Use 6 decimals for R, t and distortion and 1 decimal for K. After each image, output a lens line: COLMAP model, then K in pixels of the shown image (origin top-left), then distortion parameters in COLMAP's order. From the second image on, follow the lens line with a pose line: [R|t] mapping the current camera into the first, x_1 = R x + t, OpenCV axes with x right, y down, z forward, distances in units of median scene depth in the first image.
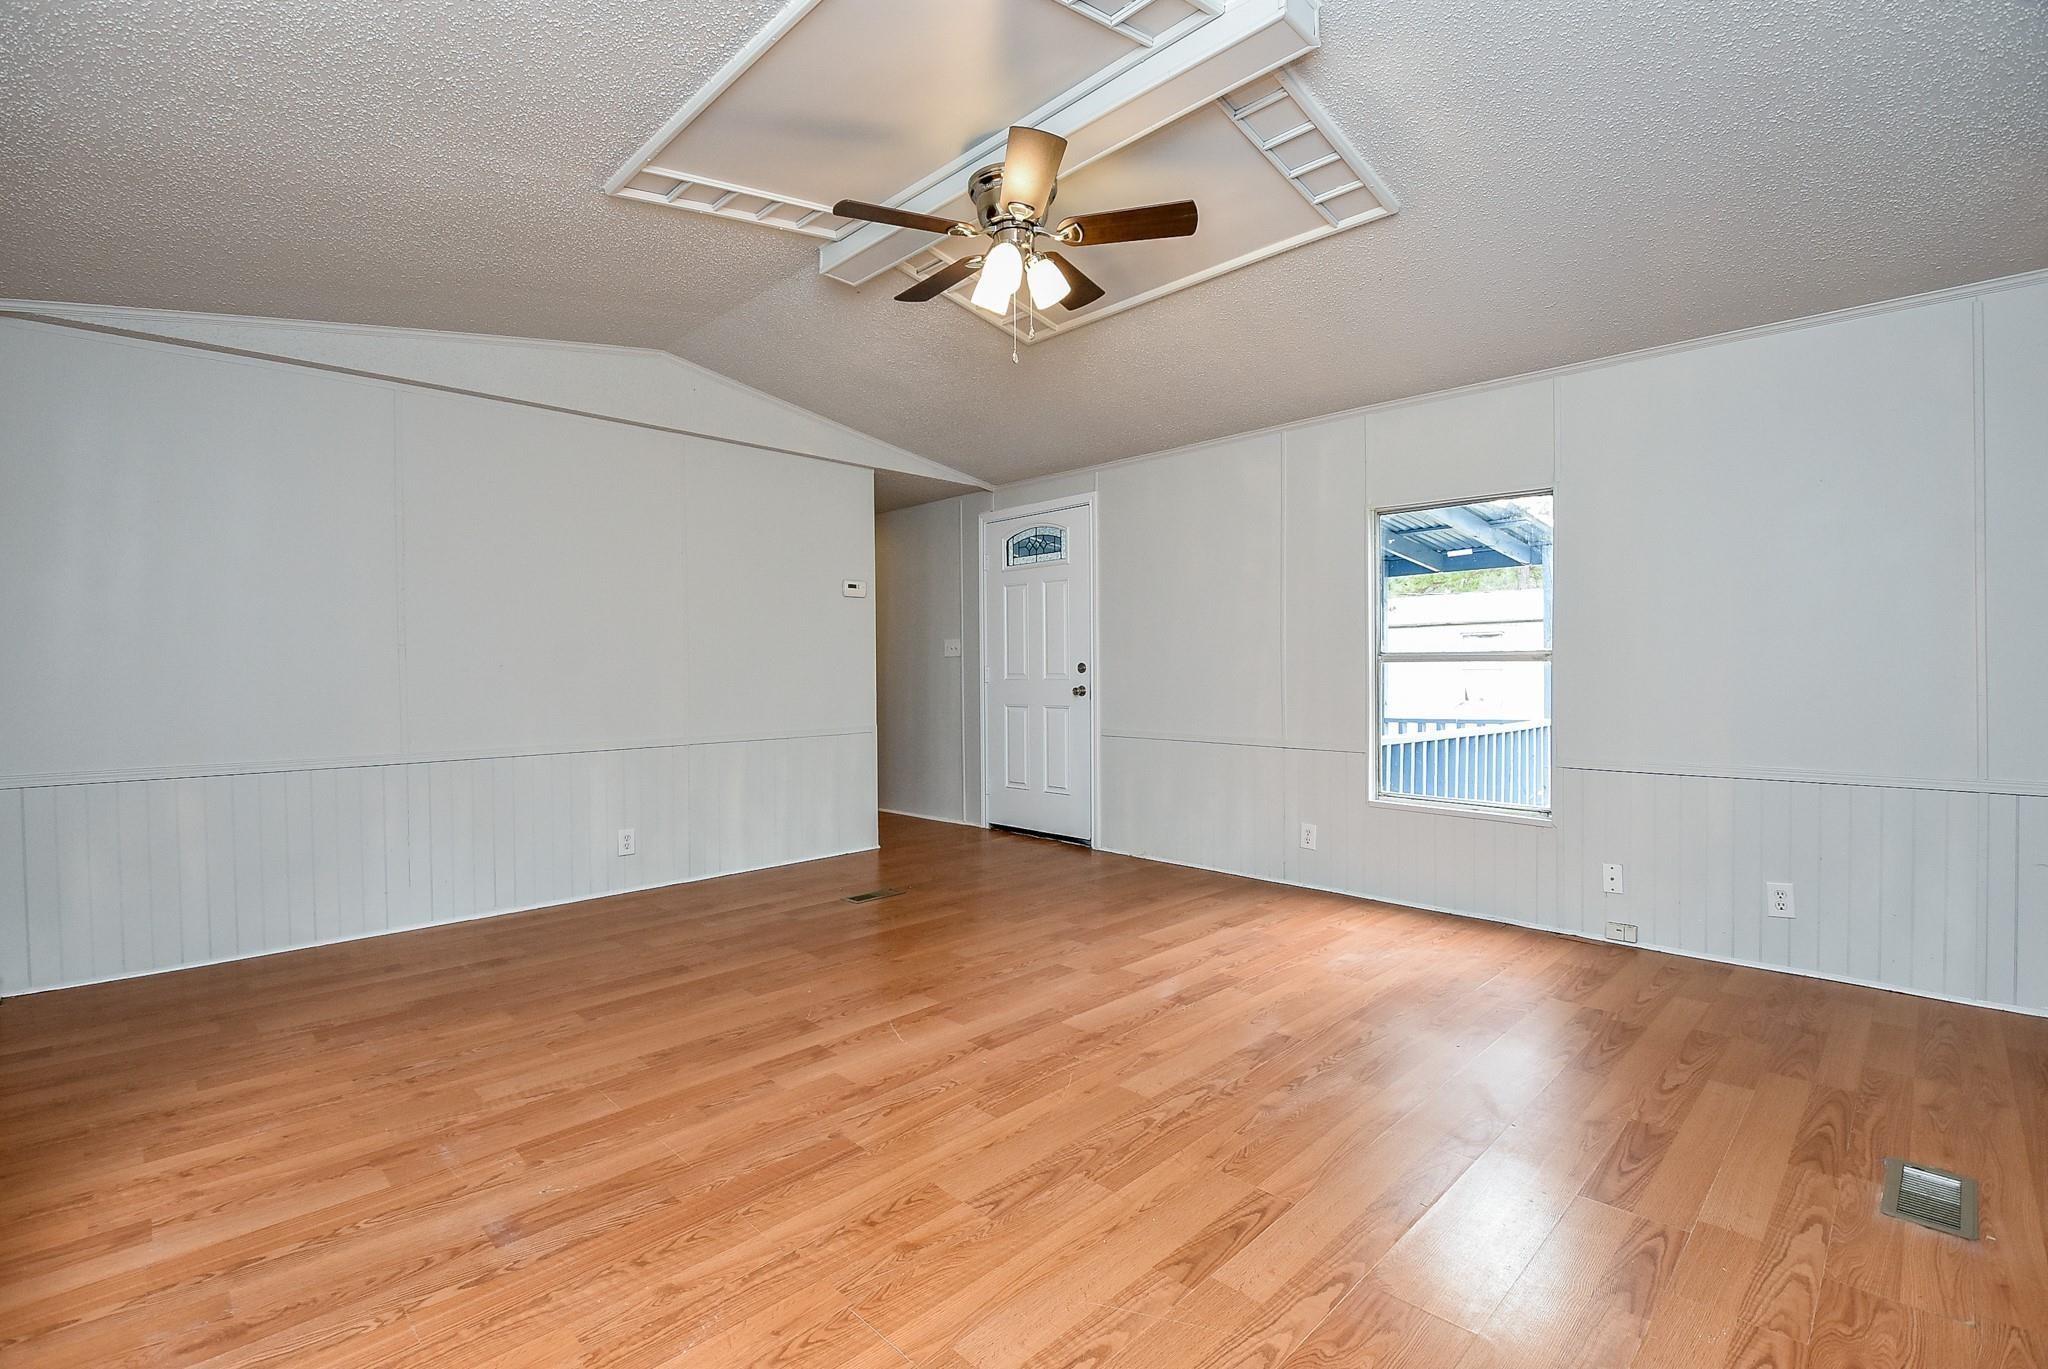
lens RADIAL K [[922.9, 0, 1021.5], [0, 922.9, 680.9], [0, 0, 1]] dist [-0.003667, -0.011034]
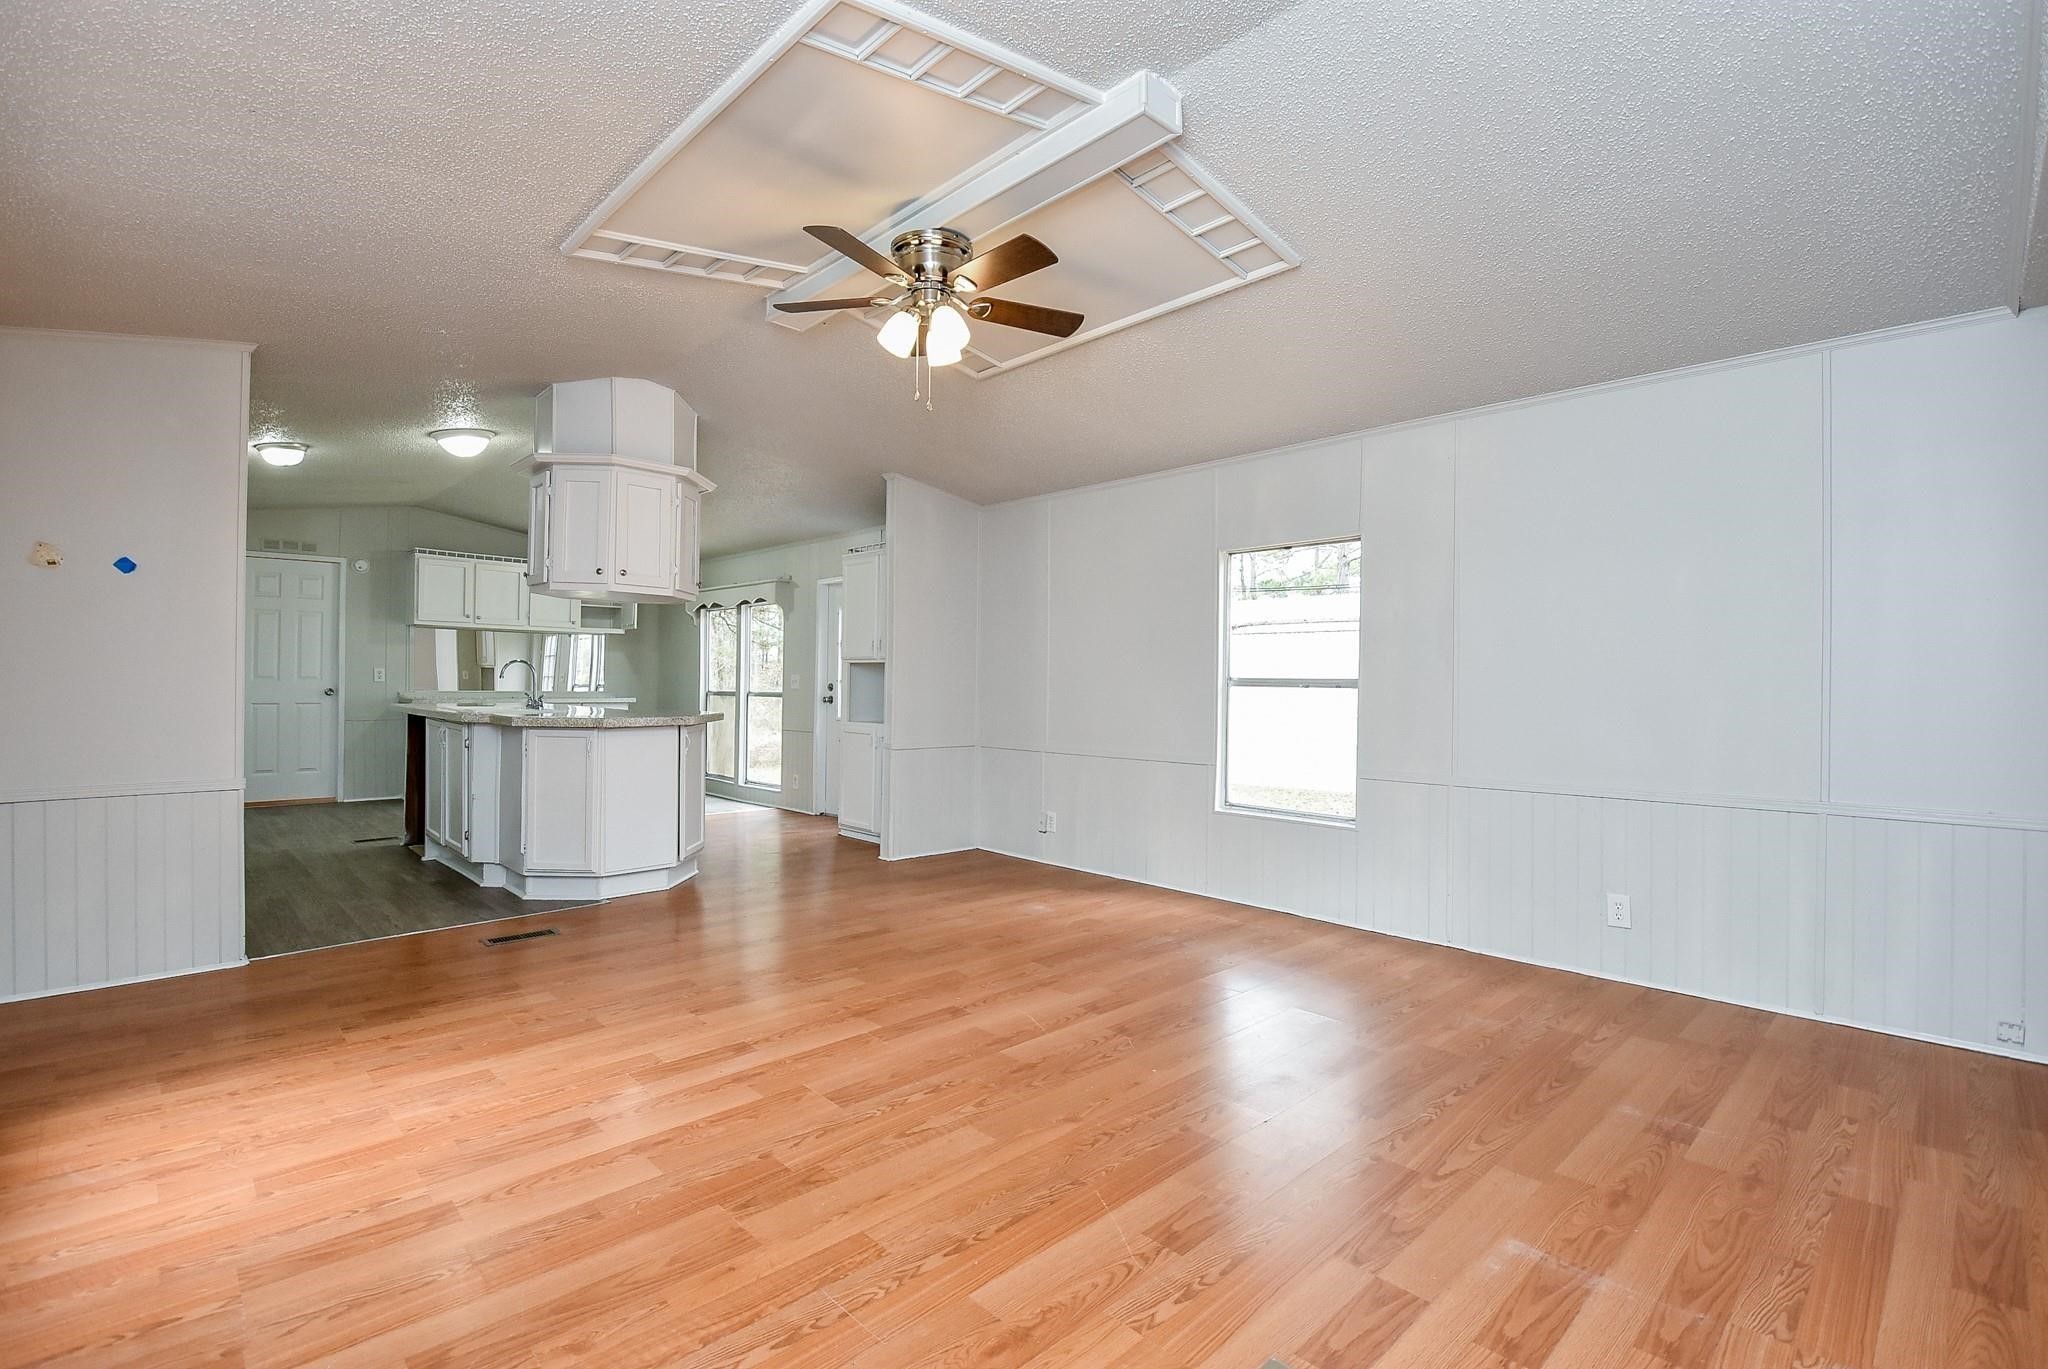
lens RADIAL K [[937.6, 0, 1024.0], [0, 937.6, 684.5], [0, 0, 1]] dist [-0.000693, -0.008600]
pose [[-0.999937, -0.003976, 0.010491, -0.133912], [-0.003865, 0.999937, 0.010520, -0.035683], [-0.010532, 0.010479, -0.999890, 2.150542]]
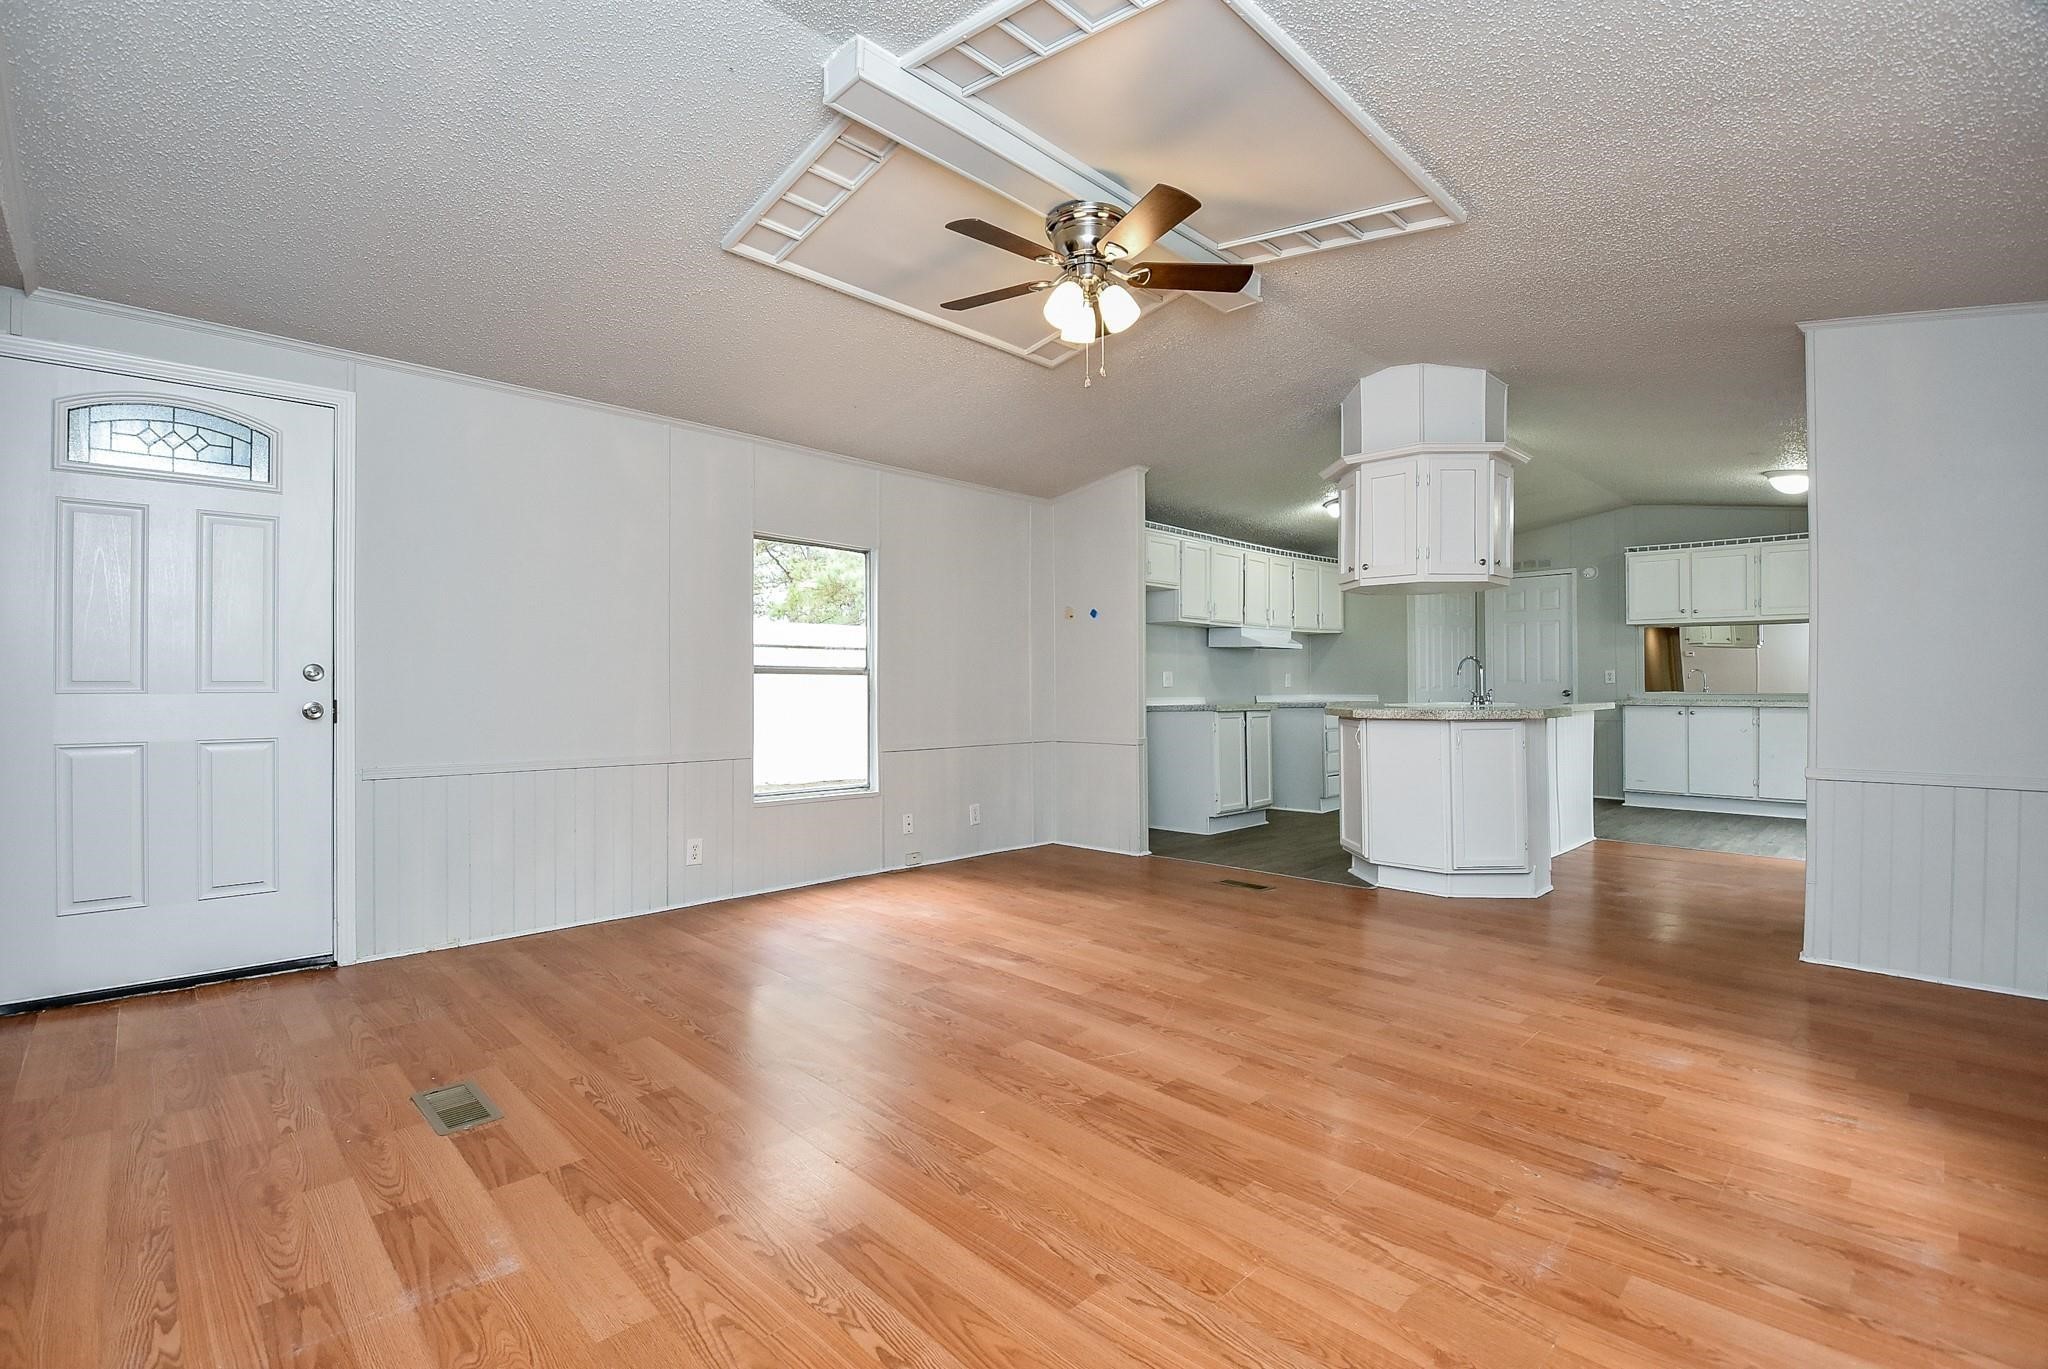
lens RADIAL K [[907.6, 0, 1005.3], [0, 907.6, 690.5], [0, 0, 1]] dist [0.017896, -0.012974]
pose [[0.010057, -0.003359, 0.999944, -1.102037], [0.008718, 0.999957, 0.003271, -0.004135], [-0.999911, 0.008685, 0.010086, 1.117859]]
